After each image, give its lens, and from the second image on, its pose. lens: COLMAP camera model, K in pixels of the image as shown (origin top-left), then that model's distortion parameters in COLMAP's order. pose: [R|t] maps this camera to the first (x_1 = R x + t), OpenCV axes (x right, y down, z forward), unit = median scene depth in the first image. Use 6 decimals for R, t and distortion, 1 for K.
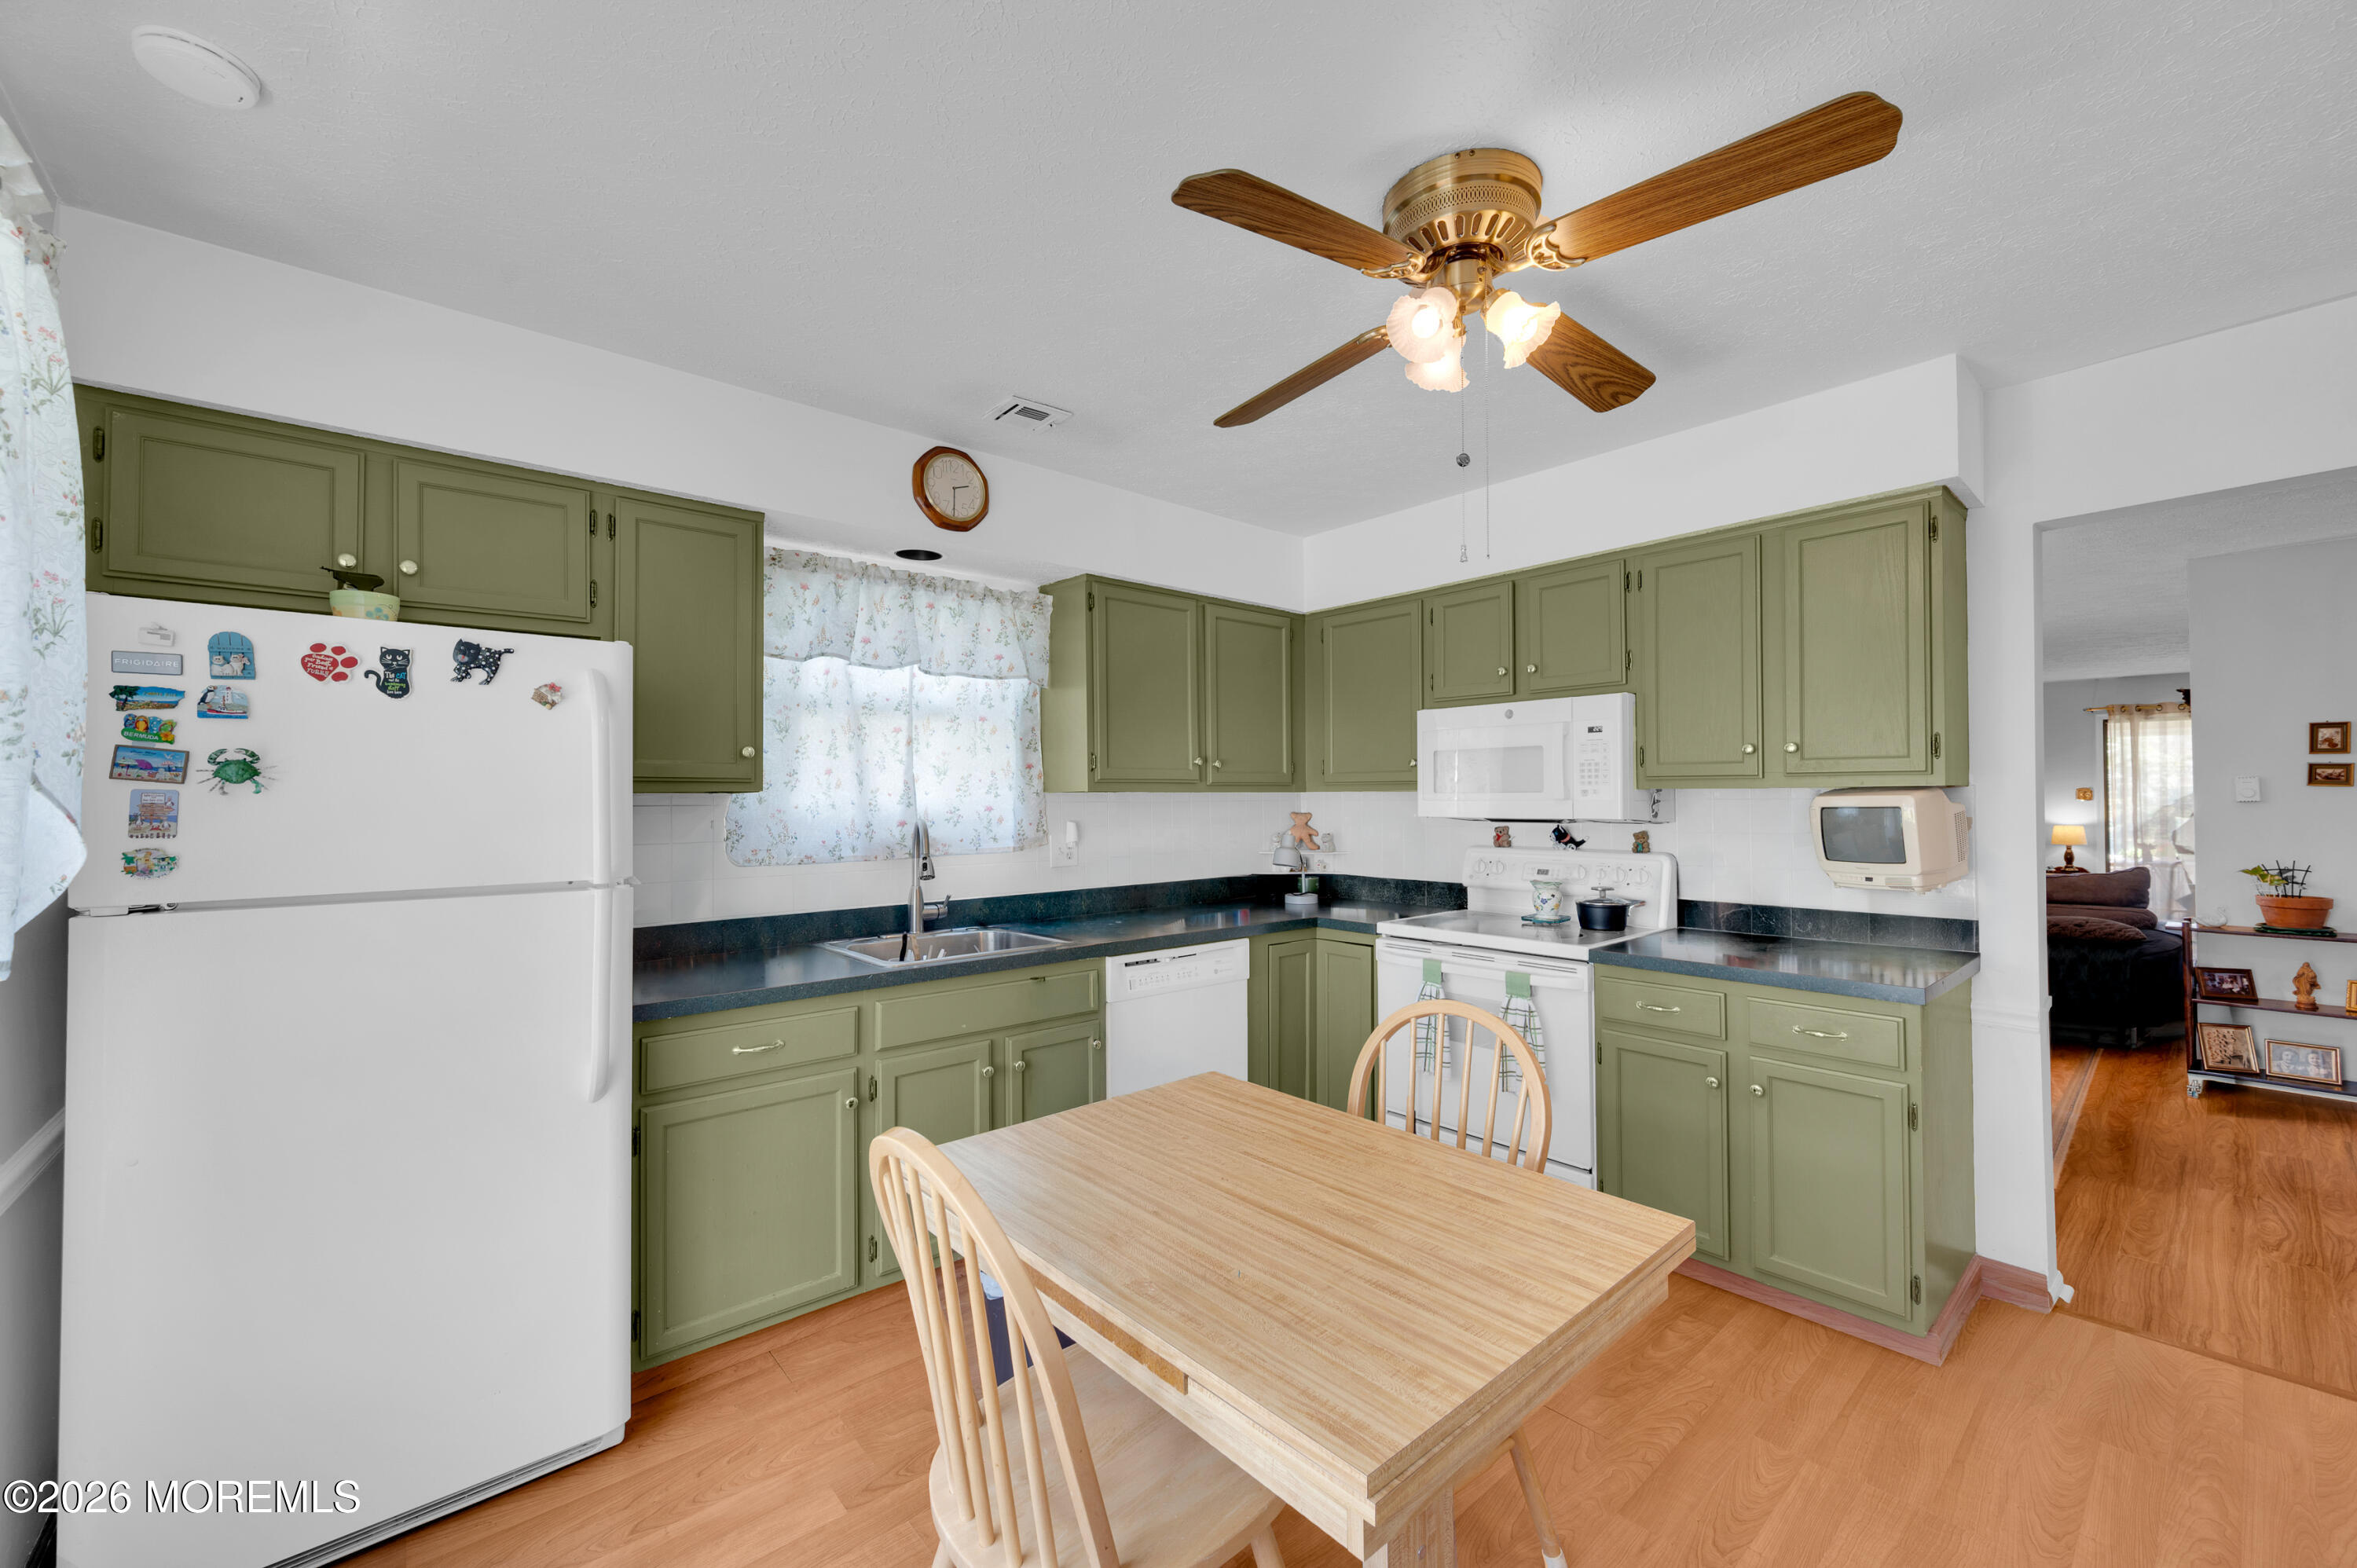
lens RADIAL K [[923.2, 0, 1180.6], [0, 923.2, 789.4], [0, 0, 1]] dist [-0.000037, -0.000102]
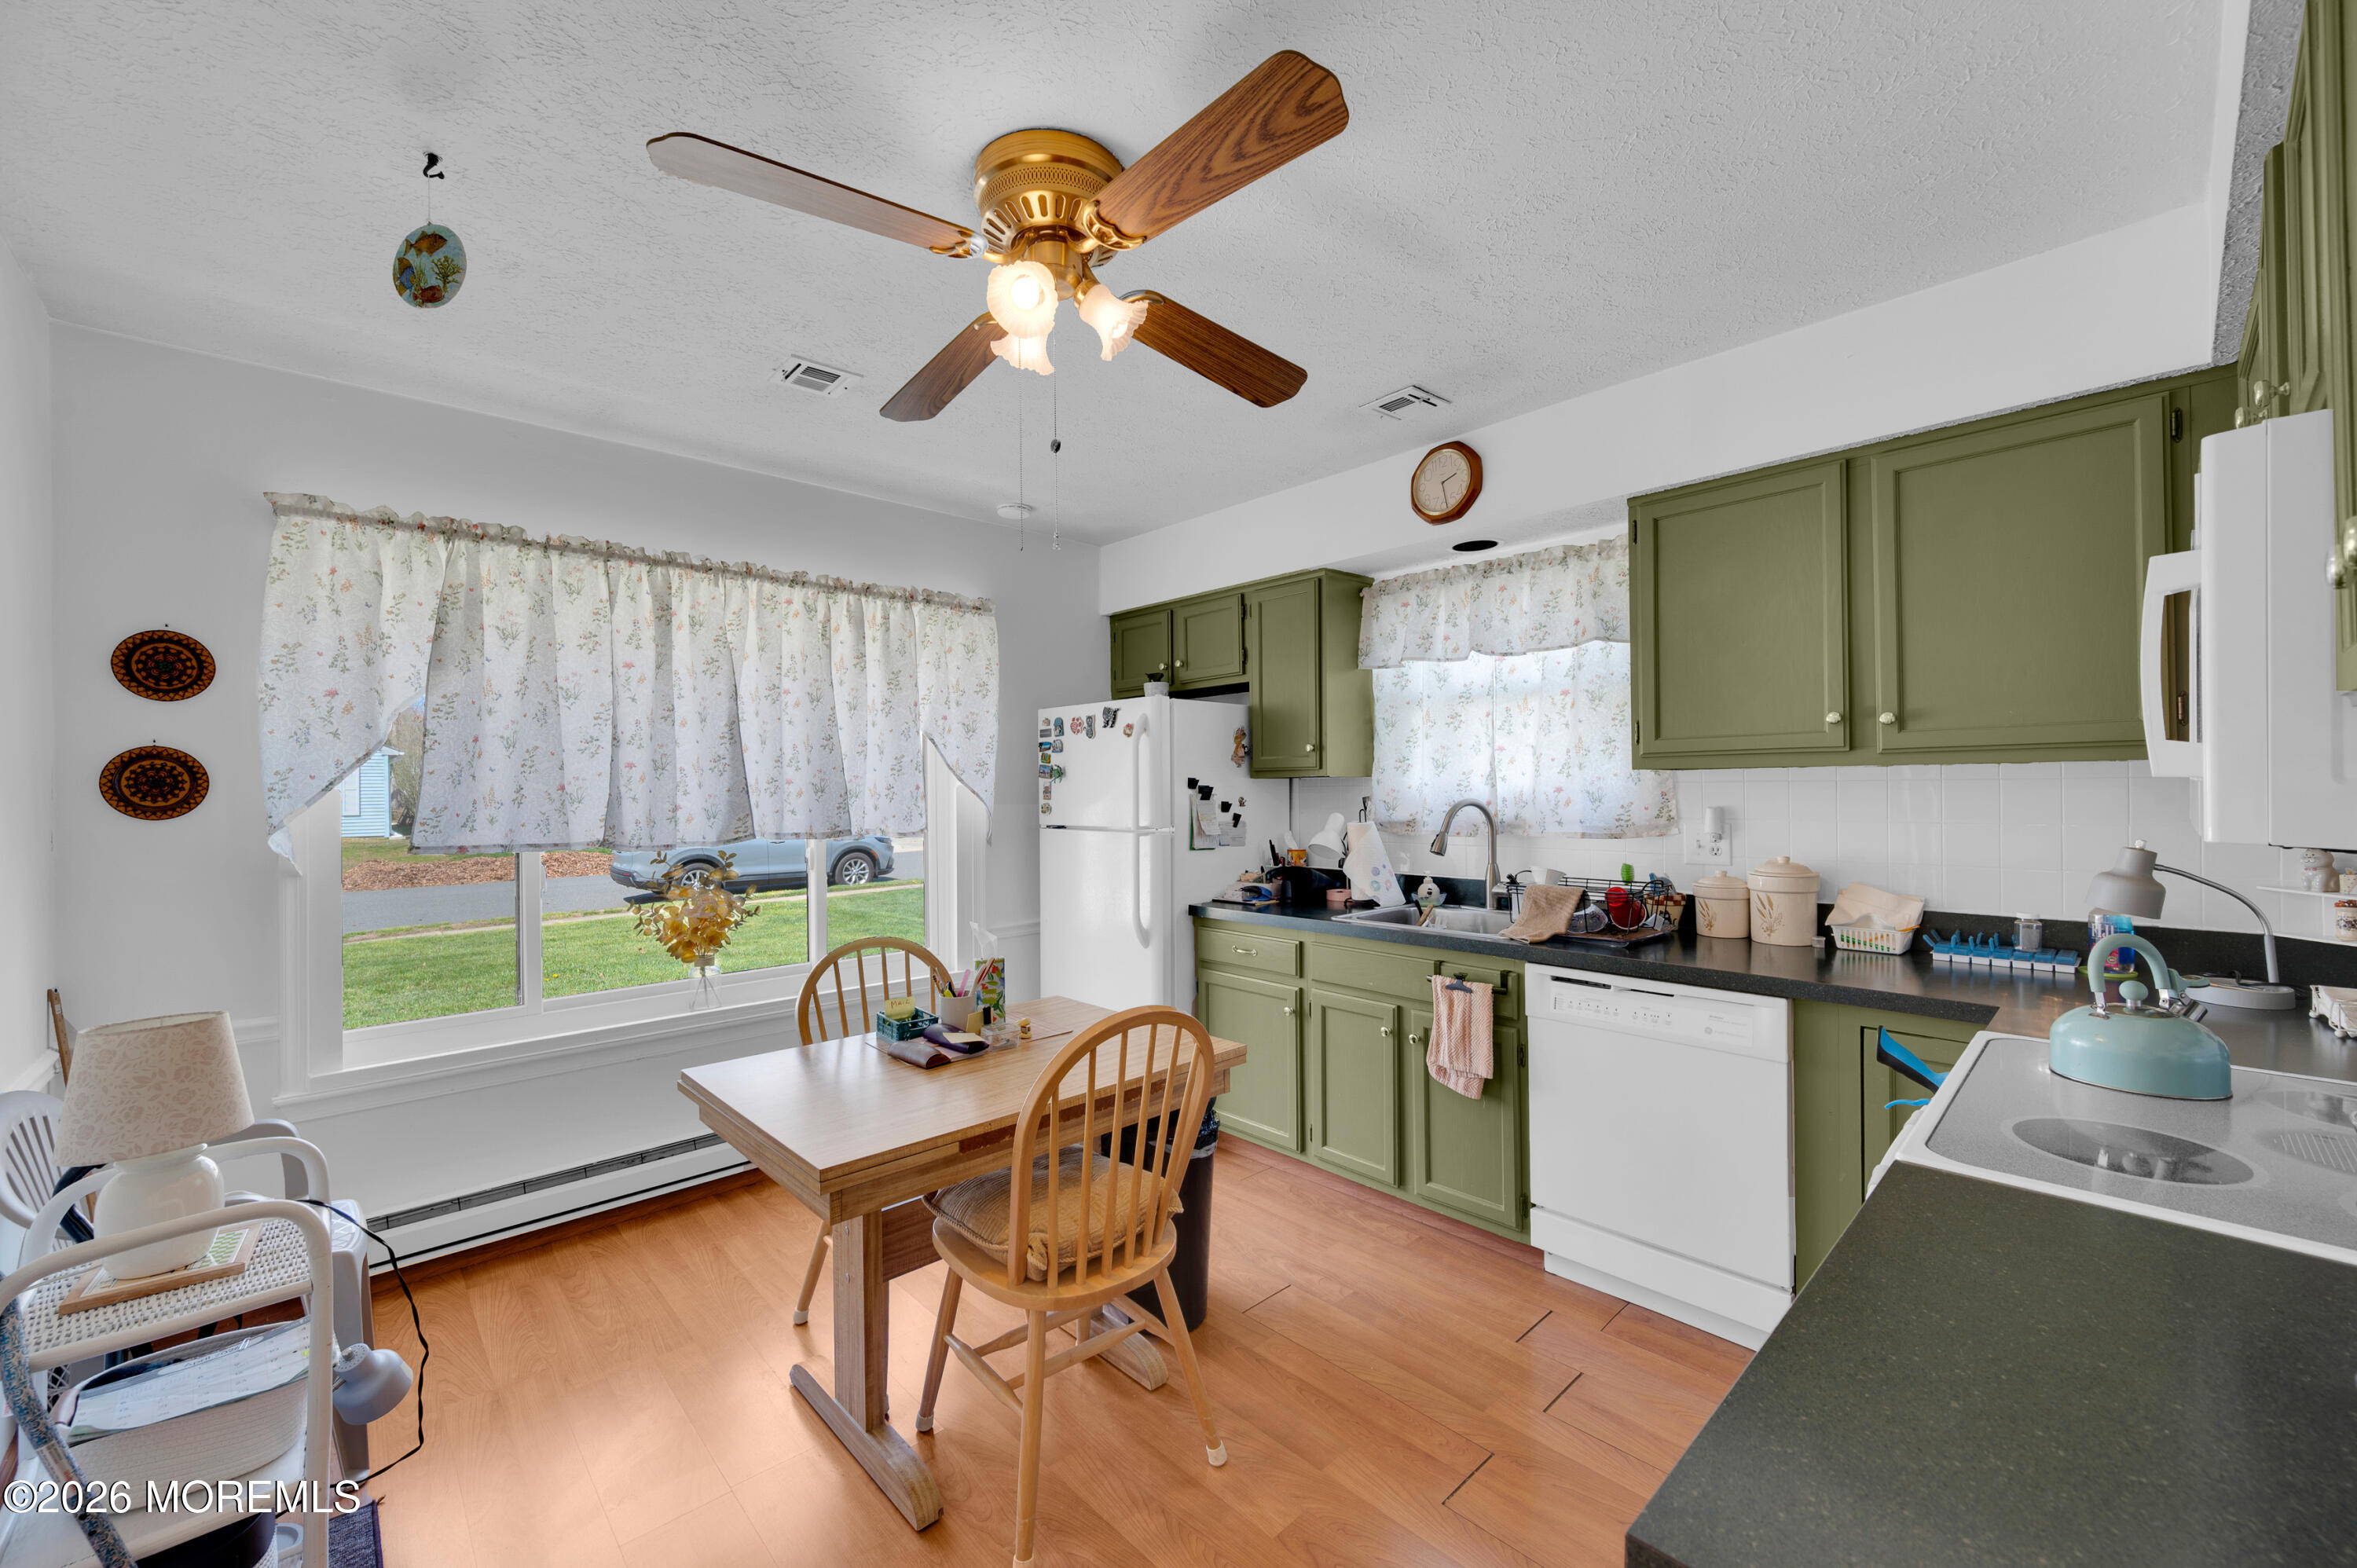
lens RADIAL K [[923.2, 0, 1180.6], [0, 923.2, 789.4], [0, 0, 1]] dist [-0.000037, -0.000102]
pose [[0.040109, 0.007417, -0.999168, 0.776384], [0.021775, 0.999728, 0.008295, 0.005170], [0.998958, -0.022090, 0.039937, 0.645511]]
